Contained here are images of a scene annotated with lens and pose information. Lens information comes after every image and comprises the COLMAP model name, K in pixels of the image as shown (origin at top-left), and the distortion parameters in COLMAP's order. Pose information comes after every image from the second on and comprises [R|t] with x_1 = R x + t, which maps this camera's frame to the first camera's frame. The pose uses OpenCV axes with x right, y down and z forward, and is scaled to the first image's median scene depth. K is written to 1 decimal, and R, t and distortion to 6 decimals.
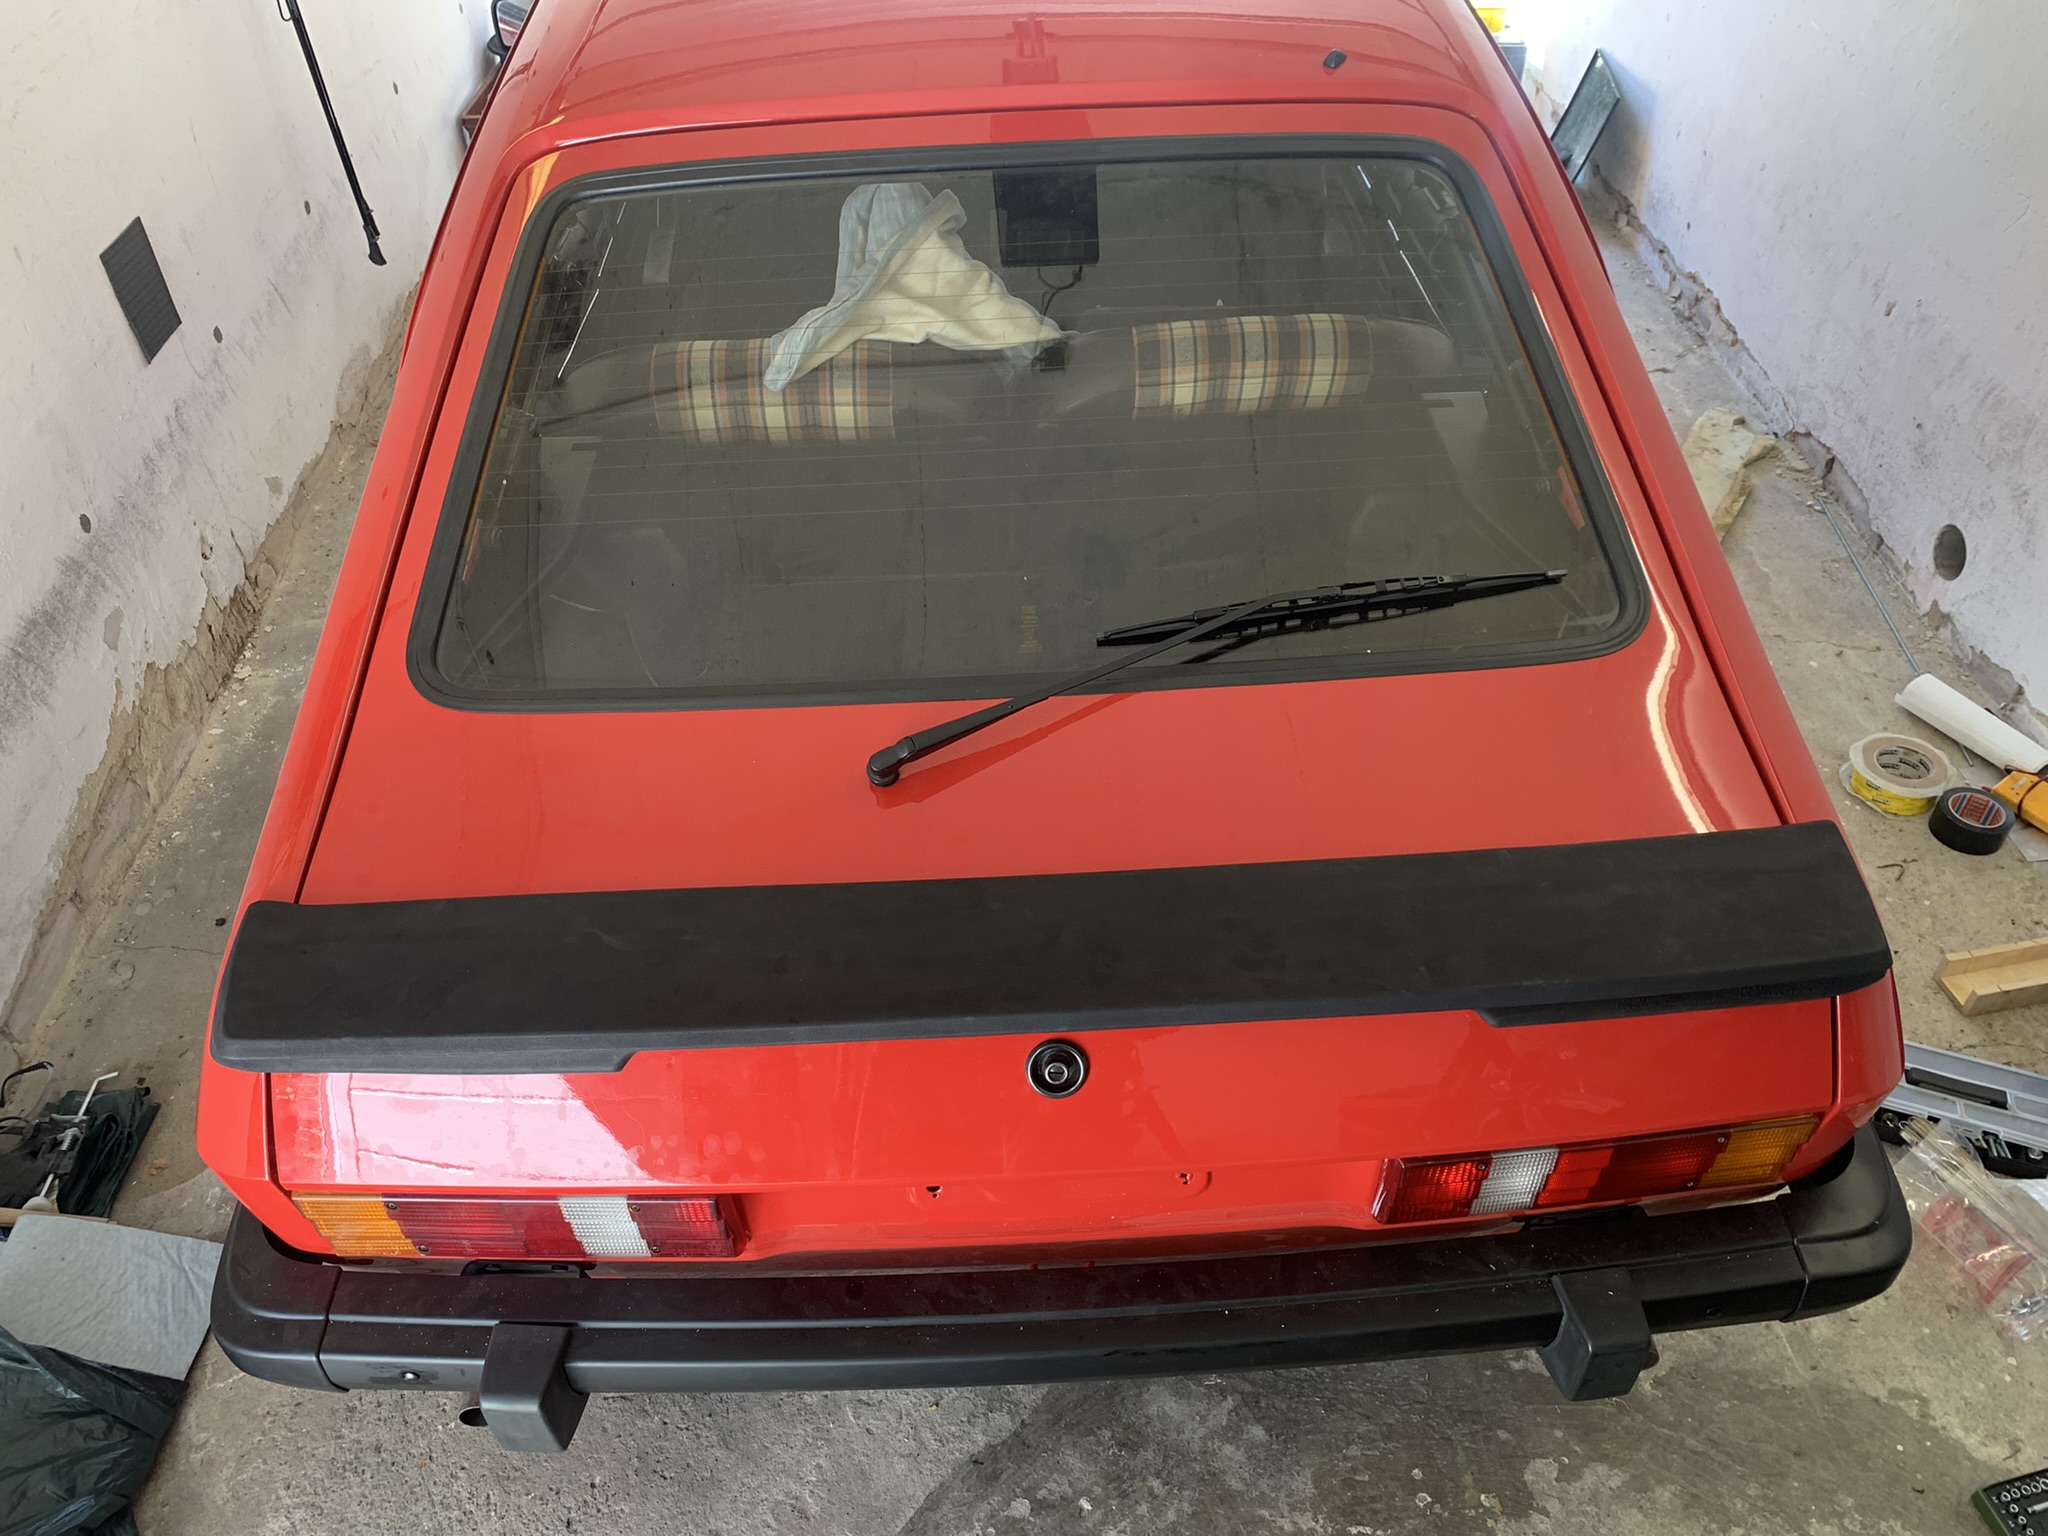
lens RADIAL K [[1519.5, 0, 1026.8], [0, 1519.5, 775.0], [0, 0, 1]] dist [-0.016013, 0.007718]
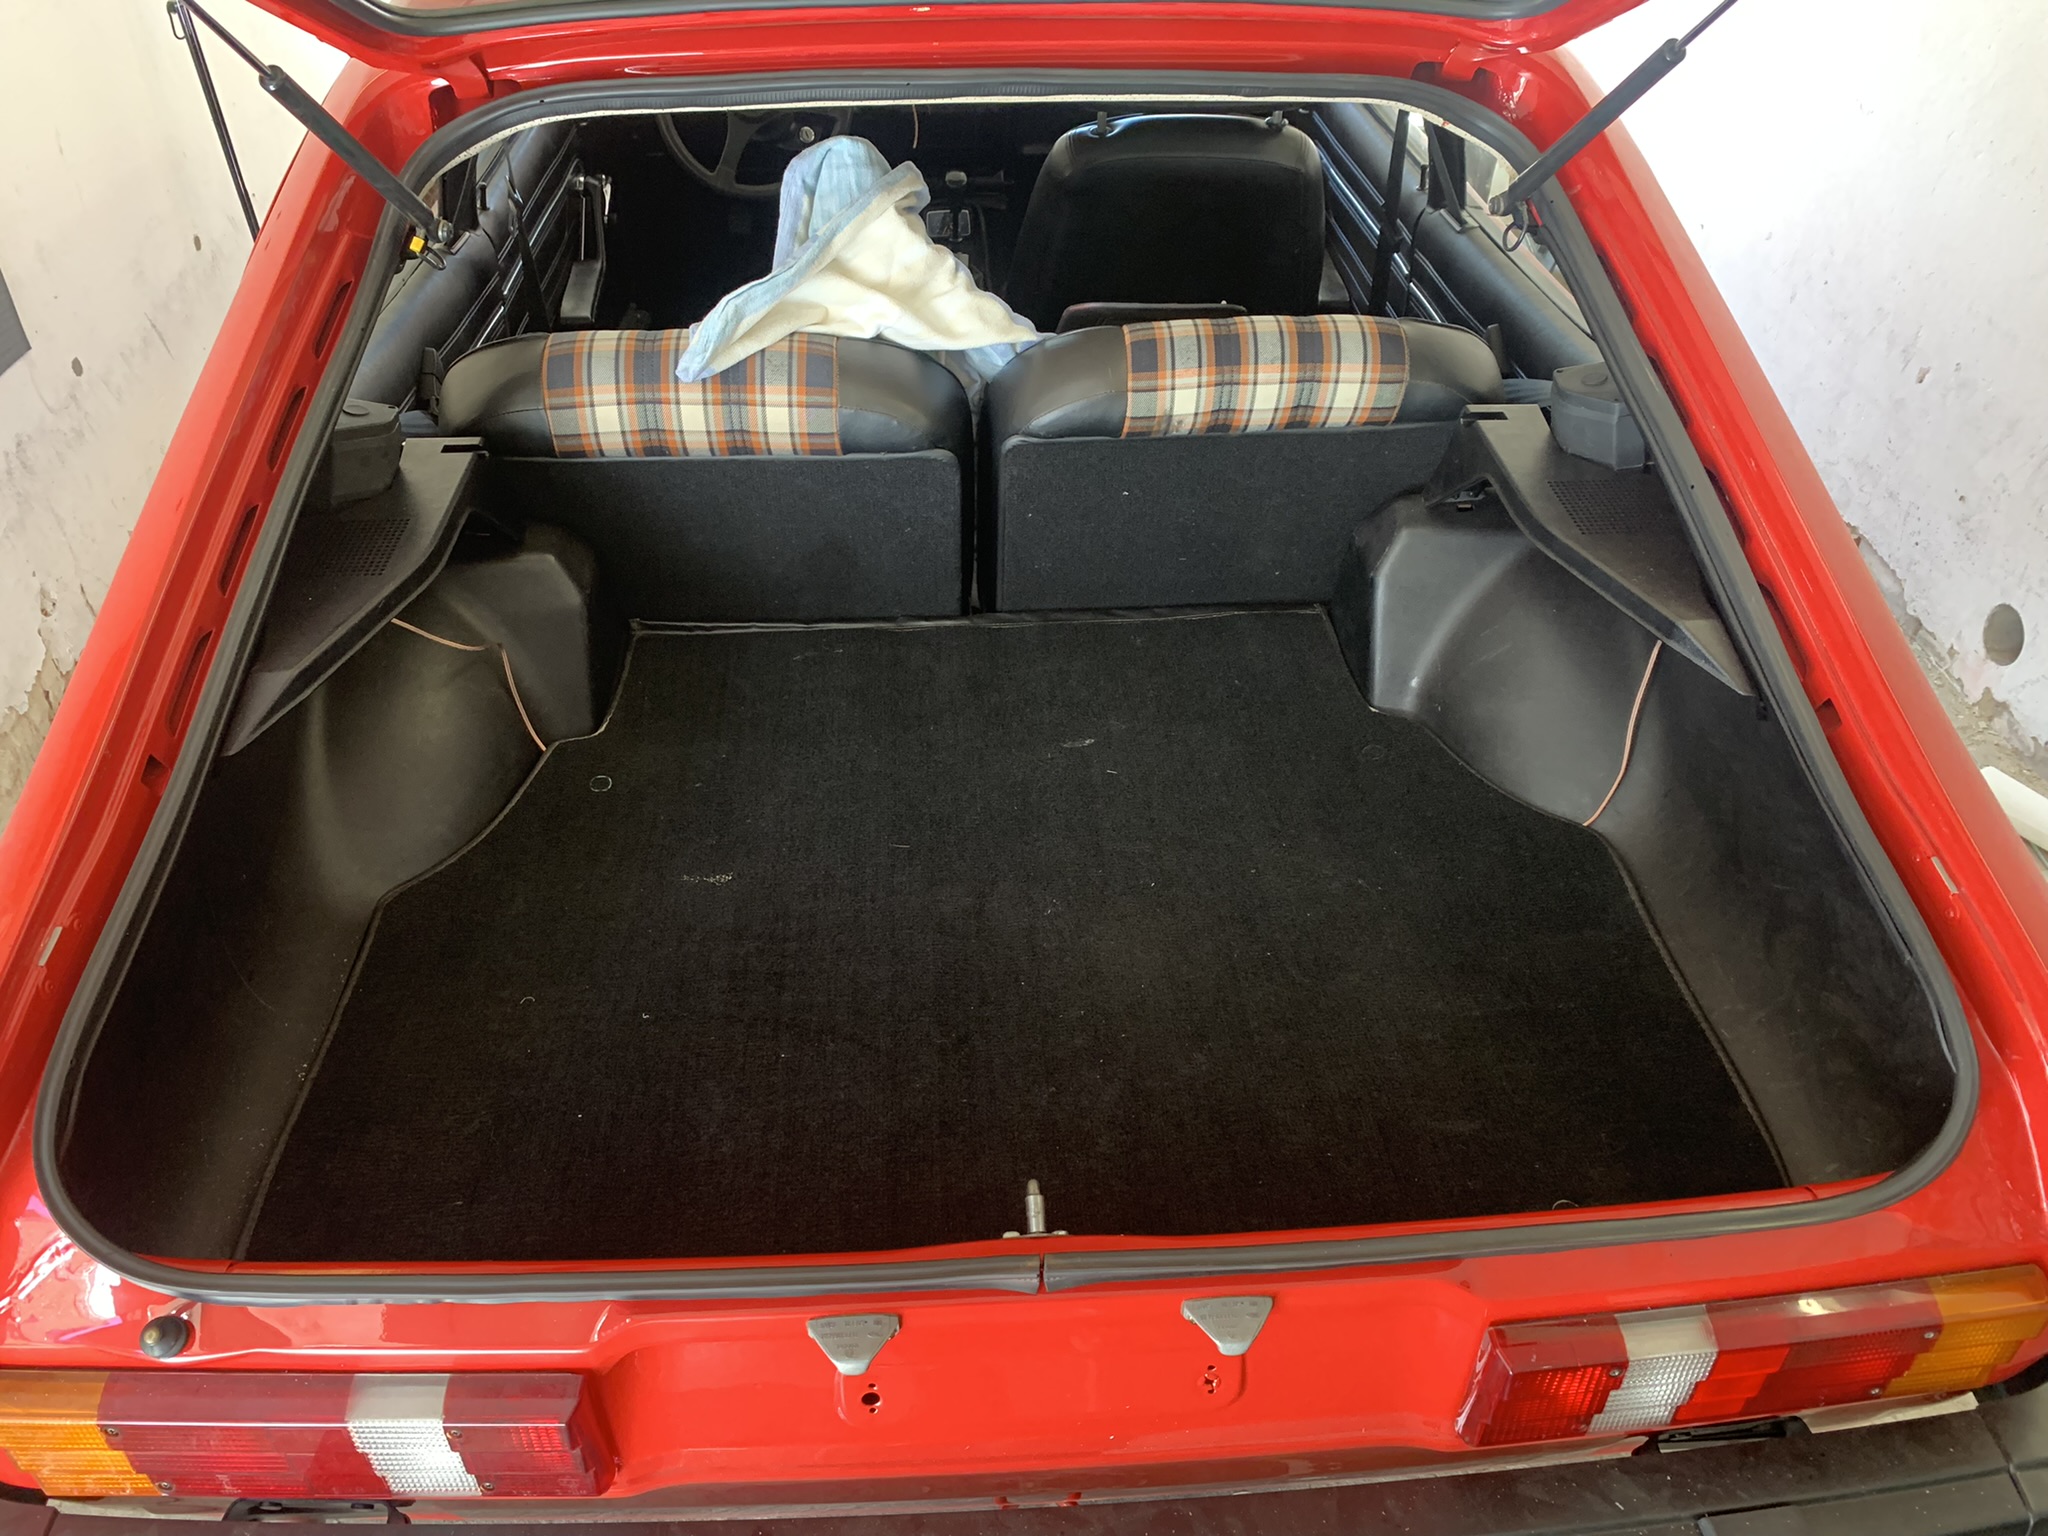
lens RADIAL K [[1519.5, 0, 1012.4], [0, 1519.5, 779.9], [0, 0, 1]] dist [-0.016013, 0.007718]
pose [[0.999494, 0.011671, 0.029583, -0.014216], [-0.009391, 0.997057, -0.076087, 0.021268], [-0.030384, 0.075771, 0.996662, 0.187113]]
